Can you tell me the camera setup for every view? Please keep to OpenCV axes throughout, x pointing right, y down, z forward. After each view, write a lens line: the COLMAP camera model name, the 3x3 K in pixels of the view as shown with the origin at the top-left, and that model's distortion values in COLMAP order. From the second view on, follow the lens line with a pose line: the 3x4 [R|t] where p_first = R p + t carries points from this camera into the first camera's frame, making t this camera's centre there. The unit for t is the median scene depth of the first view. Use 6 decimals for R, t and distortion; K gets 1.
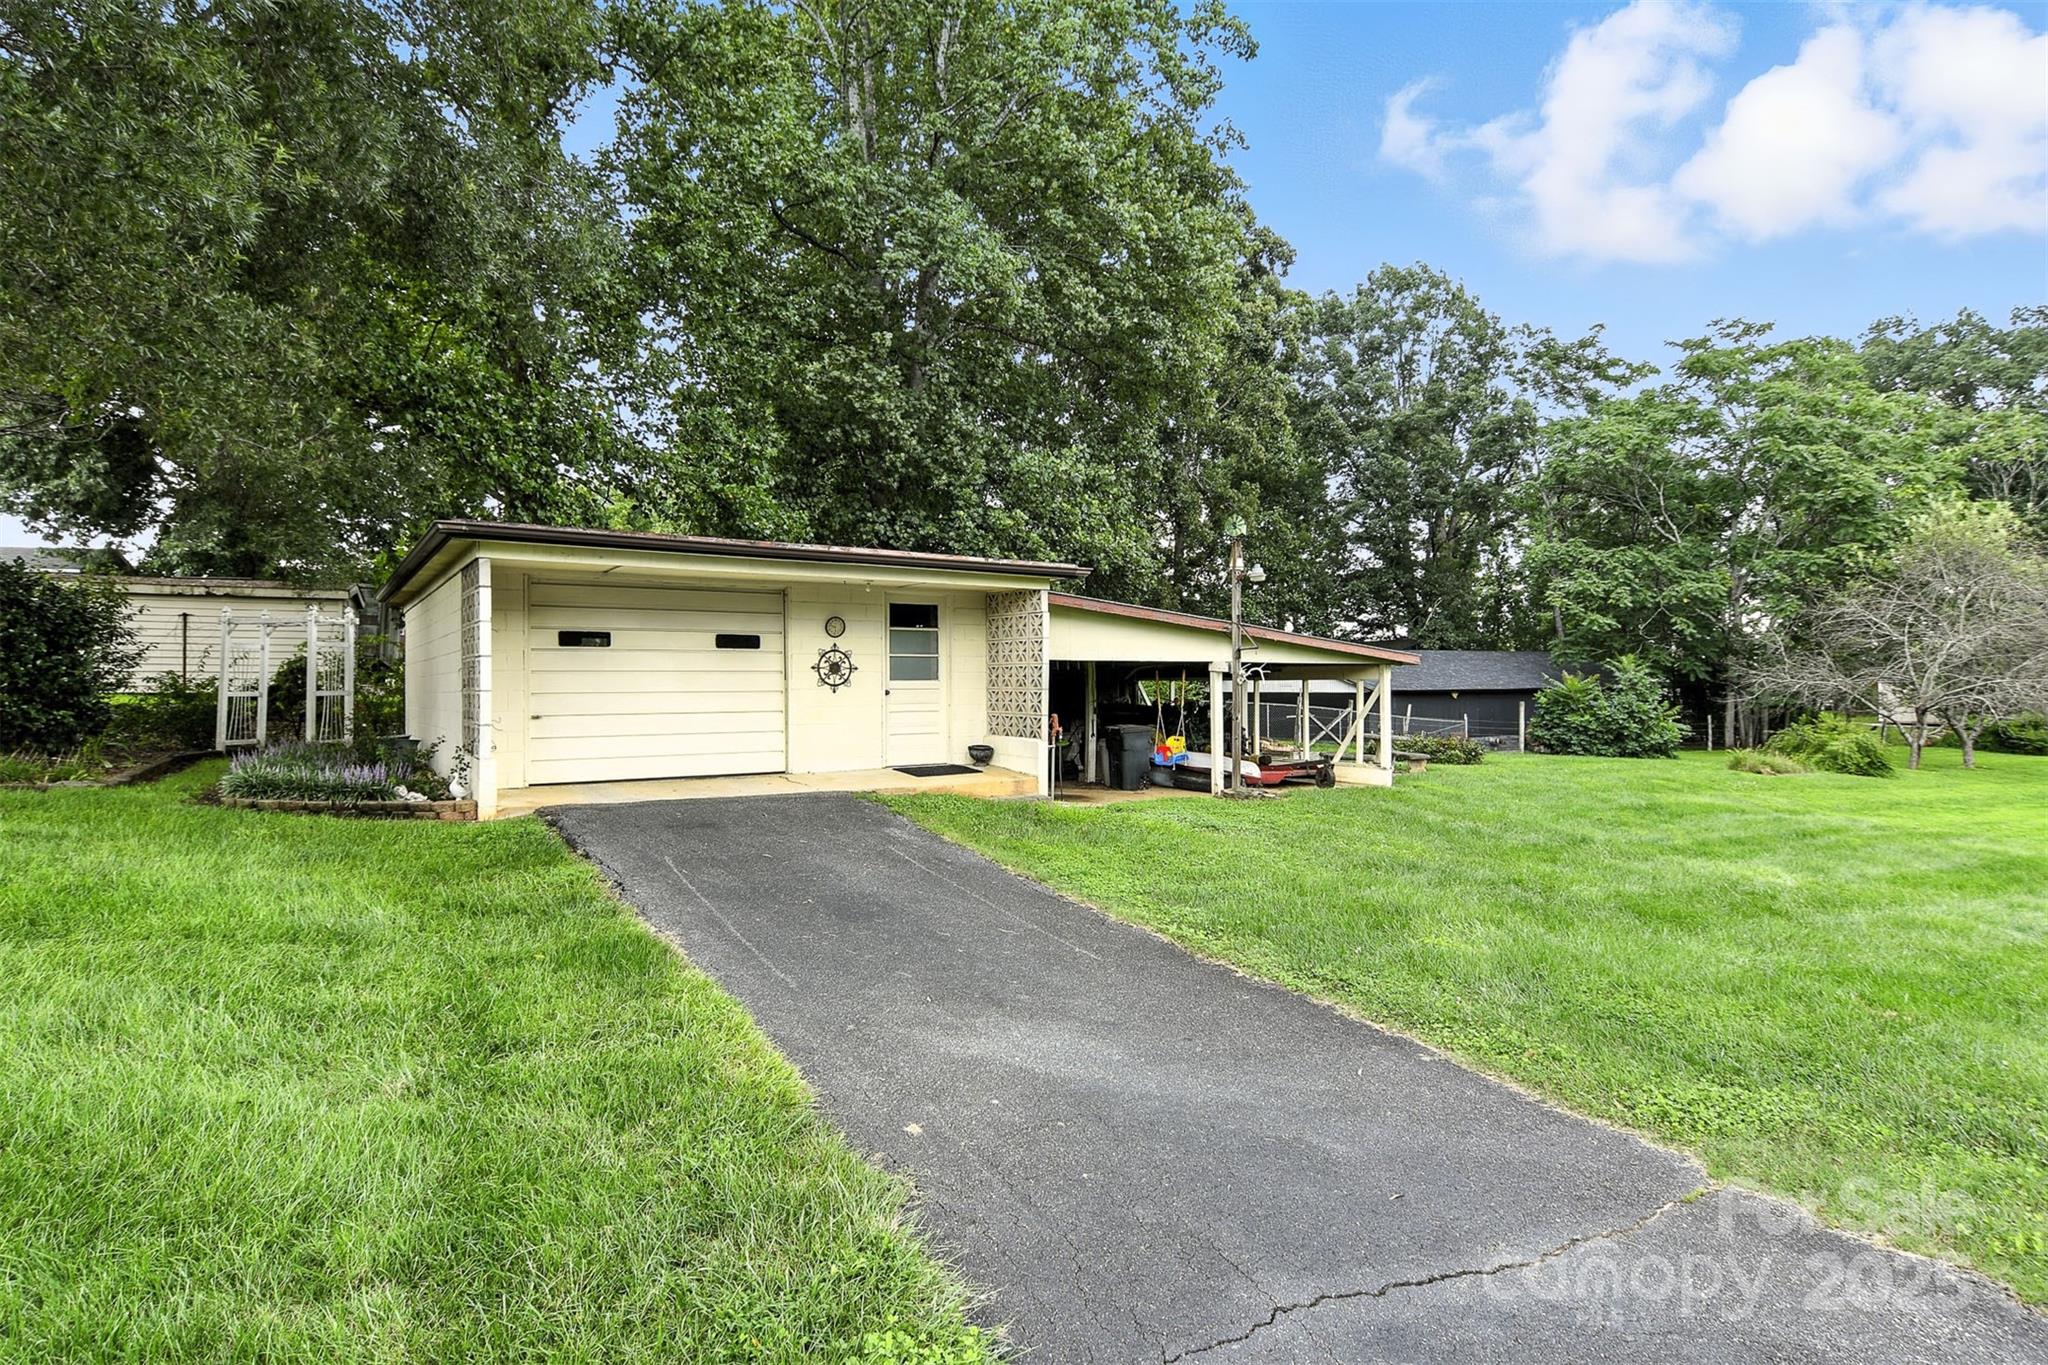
lens RADIAL K [[1093.5, 0, 1037.3], [0, 1093.5, 666.9], [0, 0, 1]] dist [-0.001255, -0.007399]
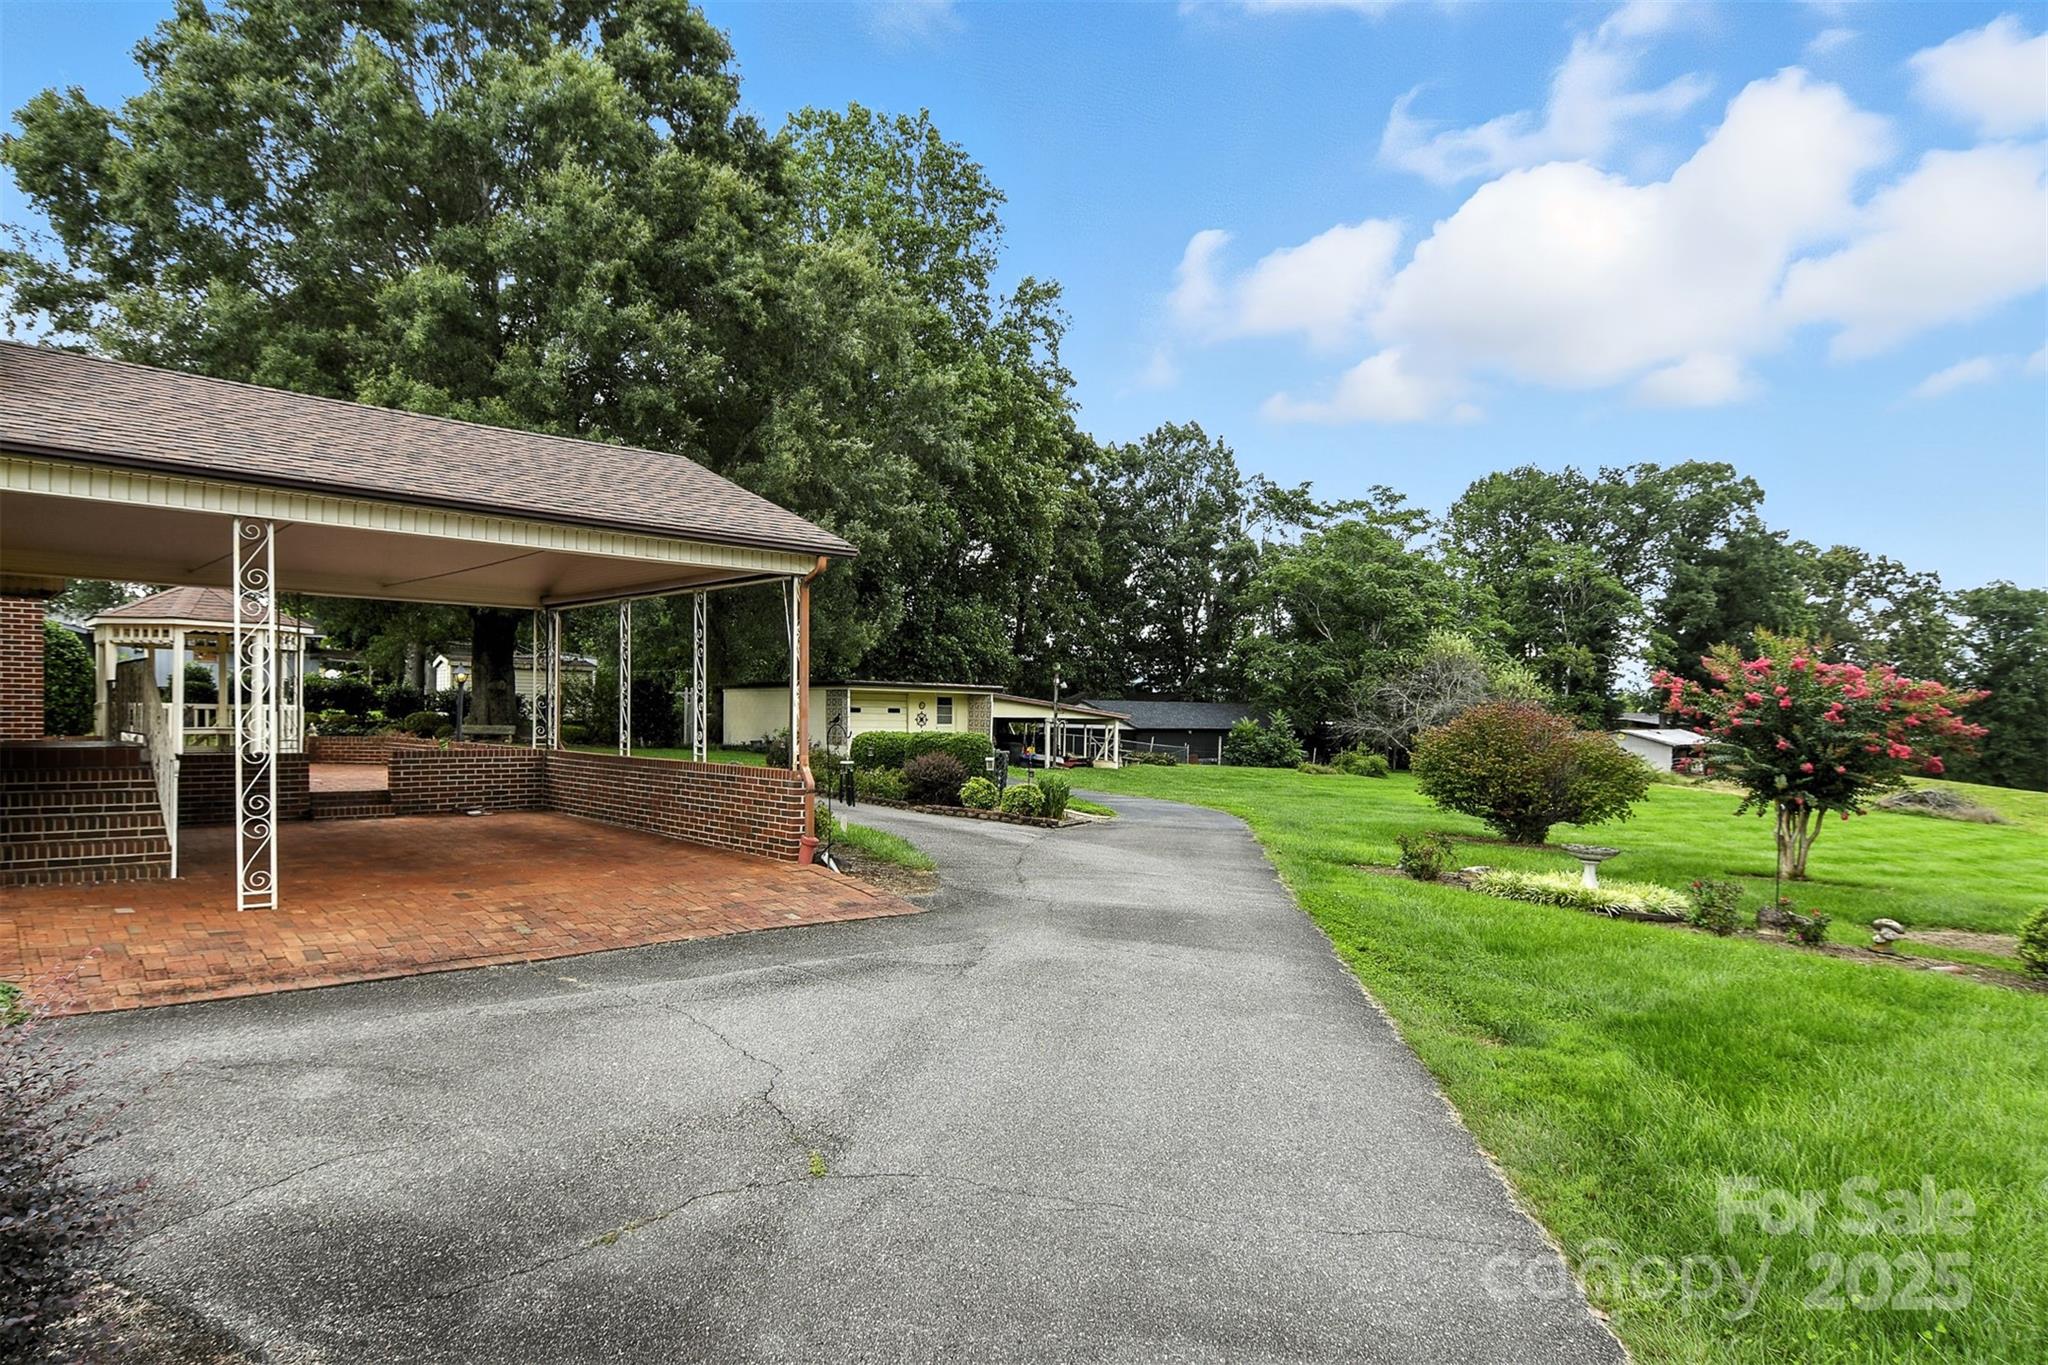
lens RADIAL K [[1093.5, 0, 1020.8], [0, 1093.5, 686.3], [0, 0, 1]] dist [-0.001255, -0.007399]
pose [[0.989226, 0.025078, 0.144233, -0.146504], [-0.023809, 0.999661, -0.010514, -0.026609], [-0.144448, 0.006967, 0.989488, -0.824124]]
